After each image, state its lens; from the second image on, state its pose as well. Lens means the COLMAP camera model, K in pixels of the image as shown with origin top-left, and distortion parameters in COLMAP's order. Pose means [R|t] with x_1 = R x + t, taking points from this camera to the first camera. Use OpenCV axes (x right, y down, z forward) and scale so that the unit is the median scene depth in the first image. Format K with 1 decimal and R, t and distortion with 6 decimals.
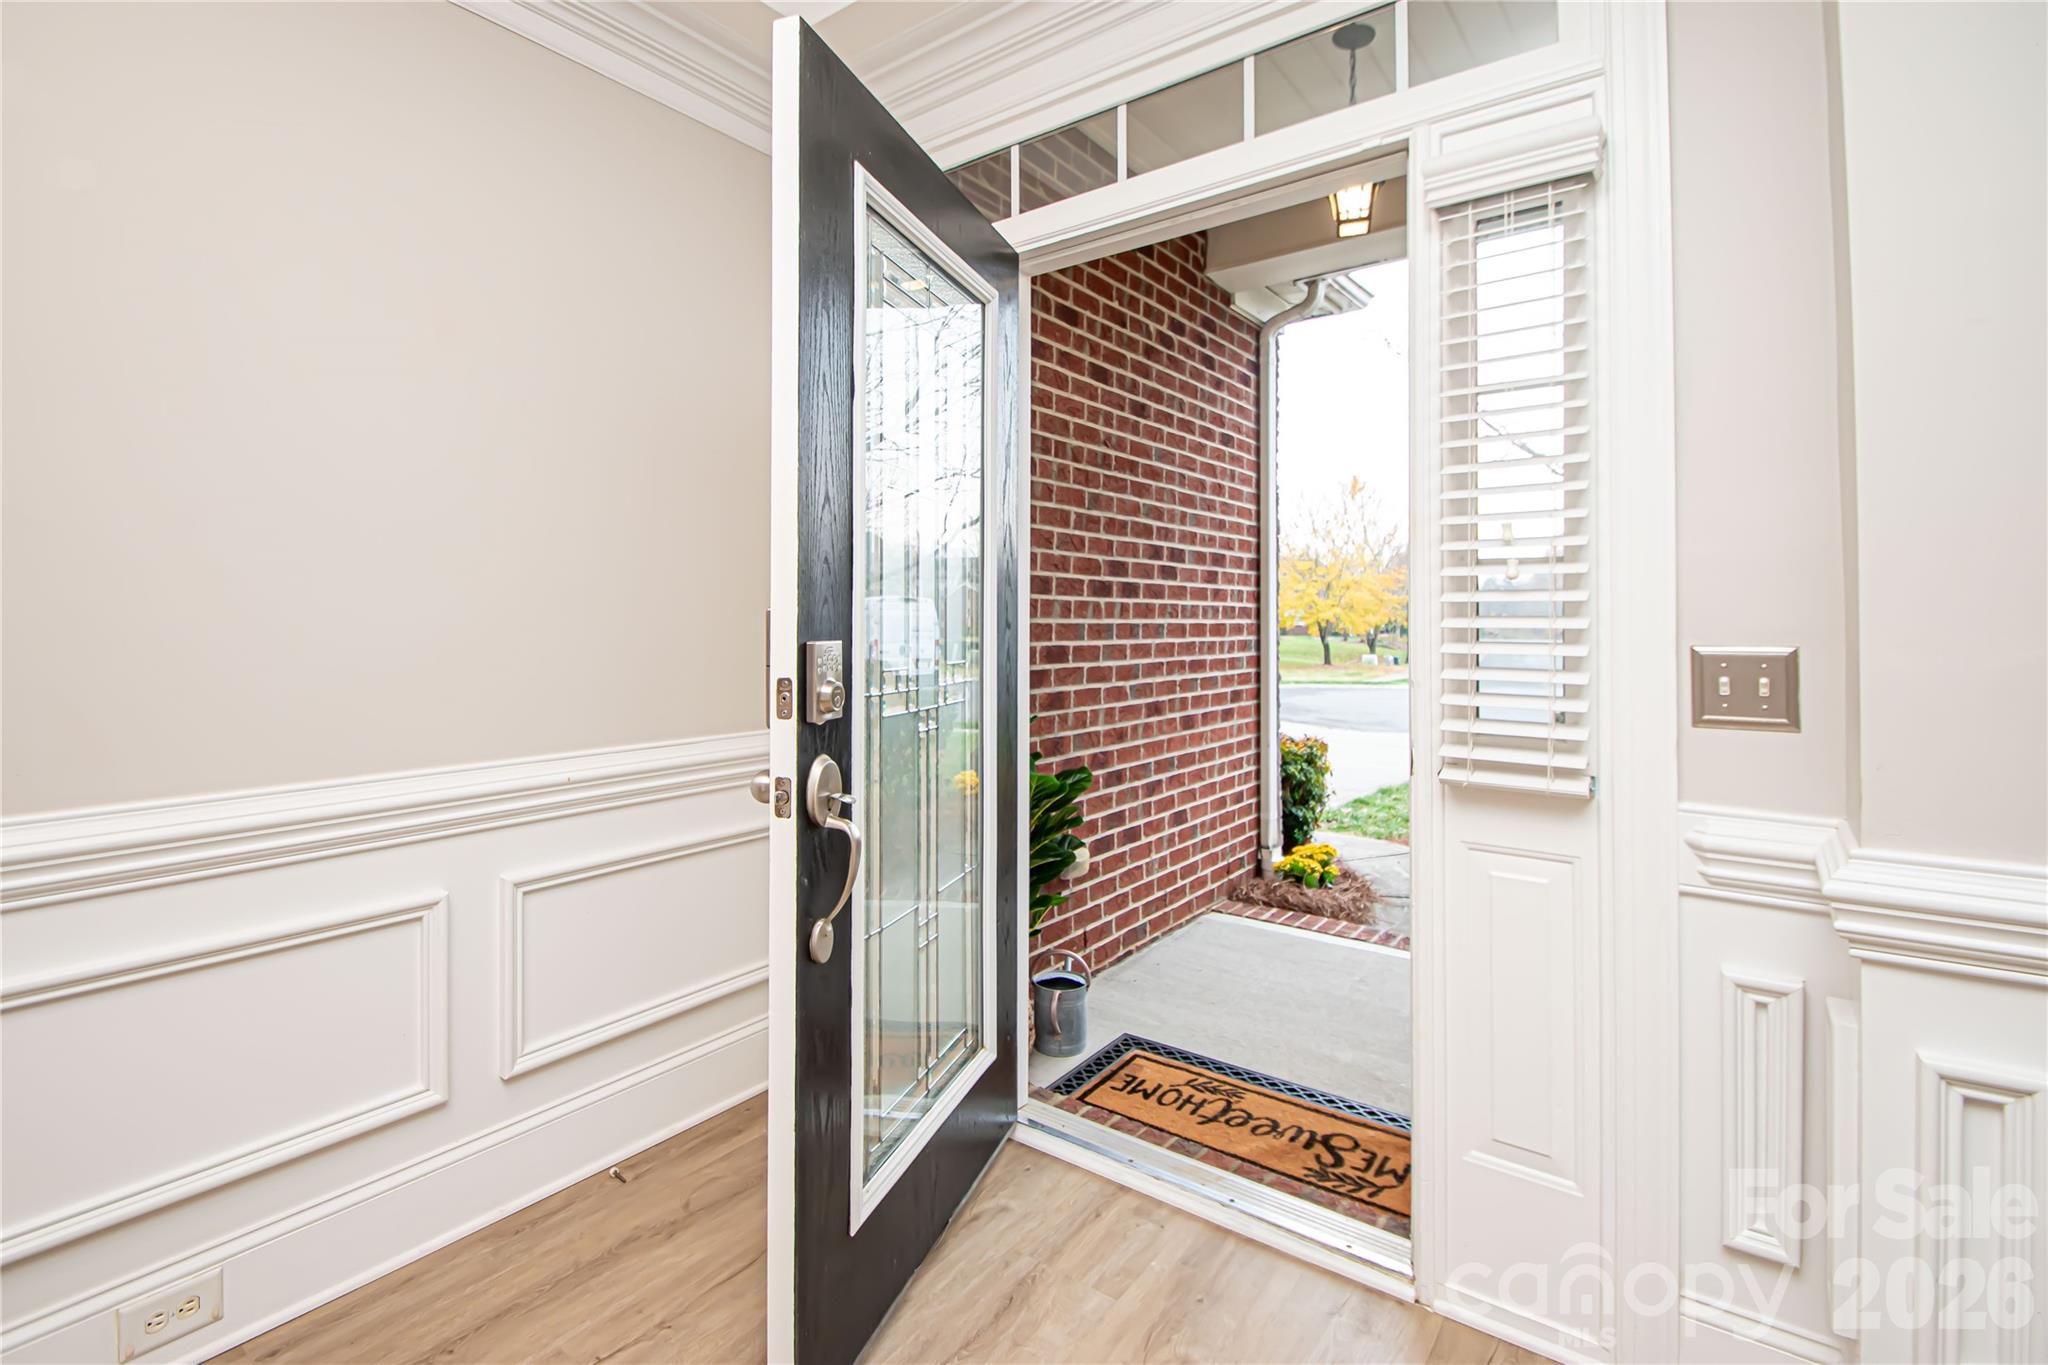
lens RADIAL K [[943.1, 0, 991.7], [0, 943.1, 613.7], [0, 0, 1]] dist [0.004734, -0.009916]
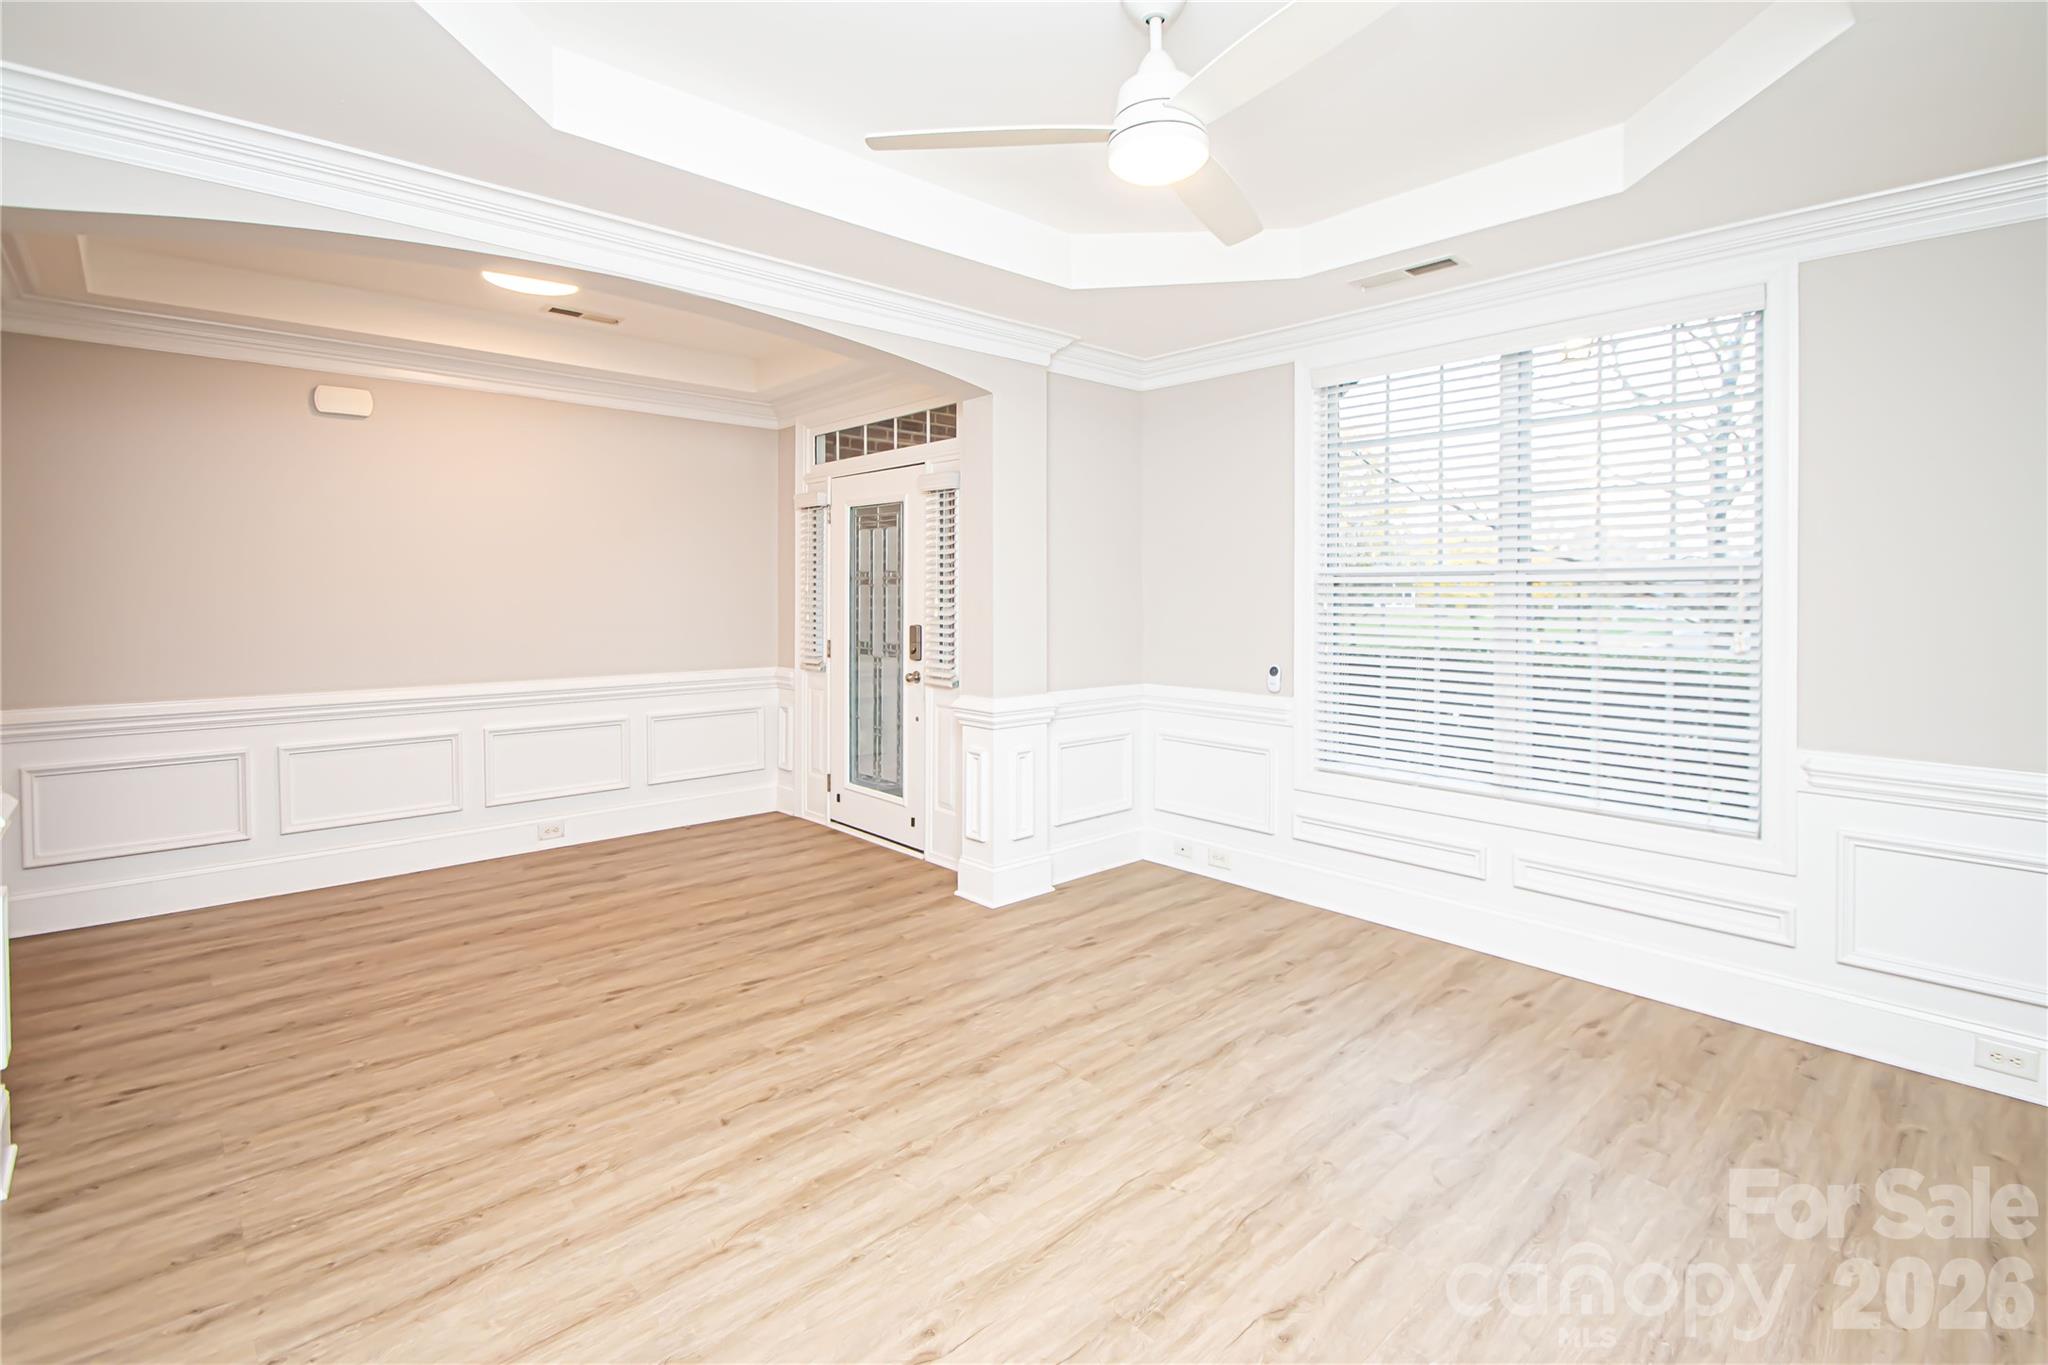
lens RADIAL K [[943.1, 0, 1003.6], [0, 943.1, 597.8], [0, 0, 1]] dist [0.004734, -0.009916]
pose [[0.982404, -0.000036, -0.186768, 1.421339], [0.003658, 0.999812, 0.019049, -0.164590], [0.186732, -0.019397, 0.982219, -2.112814]]
